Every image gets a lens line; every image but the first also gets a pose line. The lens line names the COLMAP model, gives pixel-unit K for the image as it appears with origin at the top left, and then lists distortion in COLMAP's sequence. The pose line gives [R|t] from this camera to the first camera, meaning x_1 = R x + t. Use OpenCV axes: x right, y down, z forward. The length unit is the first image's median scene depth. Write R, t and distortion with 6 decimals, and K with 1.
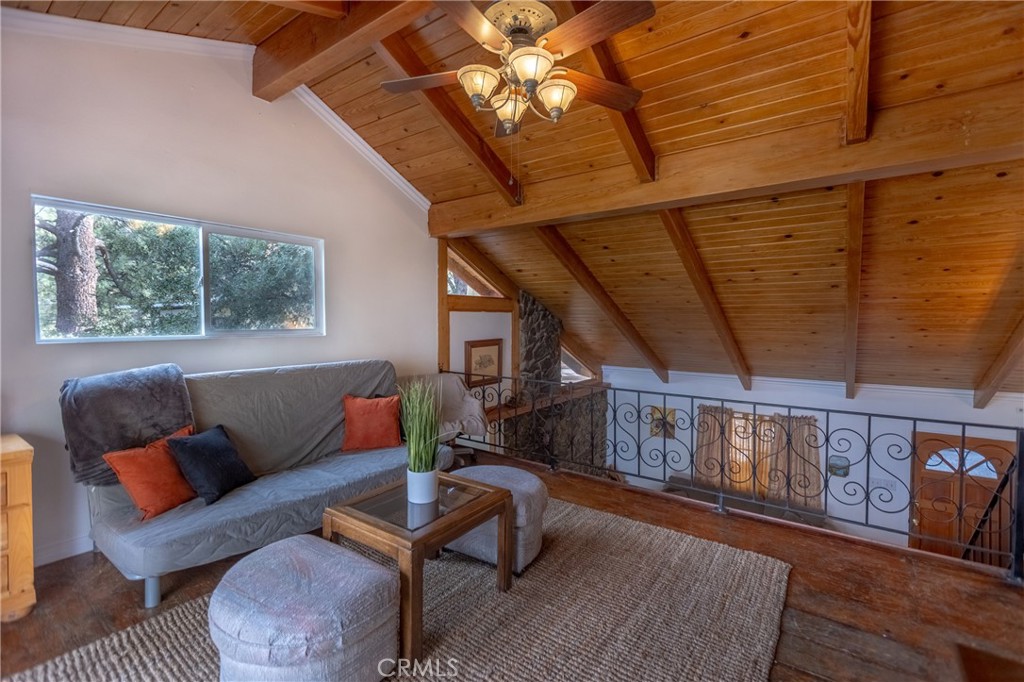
lens RADIAL K [[453.8, 0, 538.3], [0, 453.8, 334.1], [0, 0, 1]] dist [-0.030183, -0.000030]
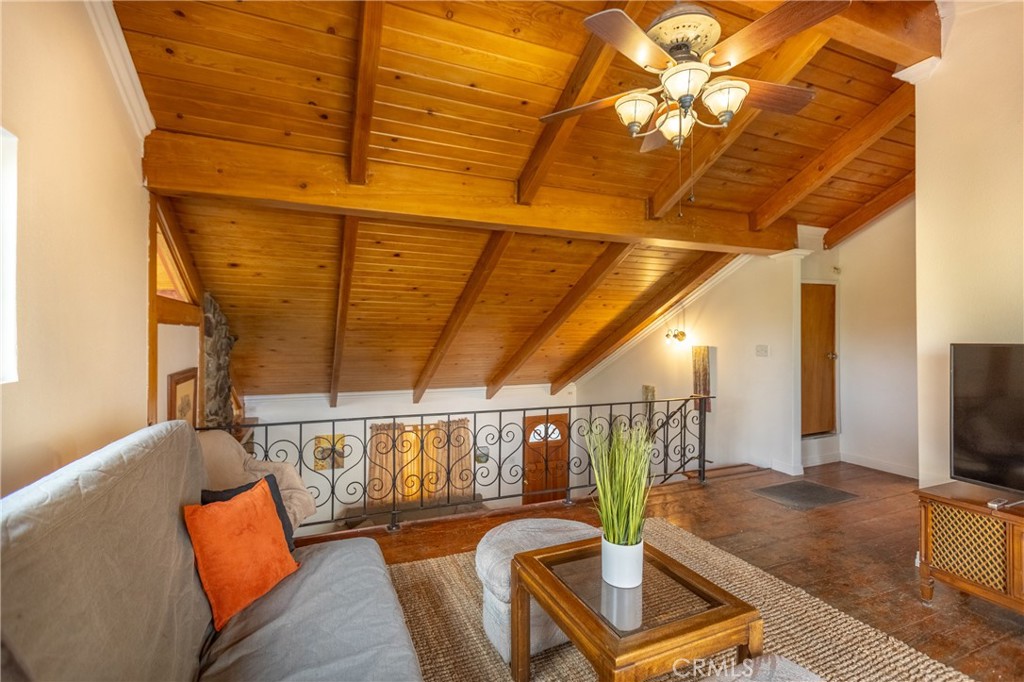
lens RADIAL K [[456.0, 0, 516.3], [0, 456.0, 333.4], [0, 0, 1]] dist [-0.001705, -0.000126]
pose [[0.526054, 0.005255, 0.850435, -0.337912], [0.025788, 0.999422, -0.022128, -0.010563], [-0.850060, 0.033572, 0.525615, 0.246250]]
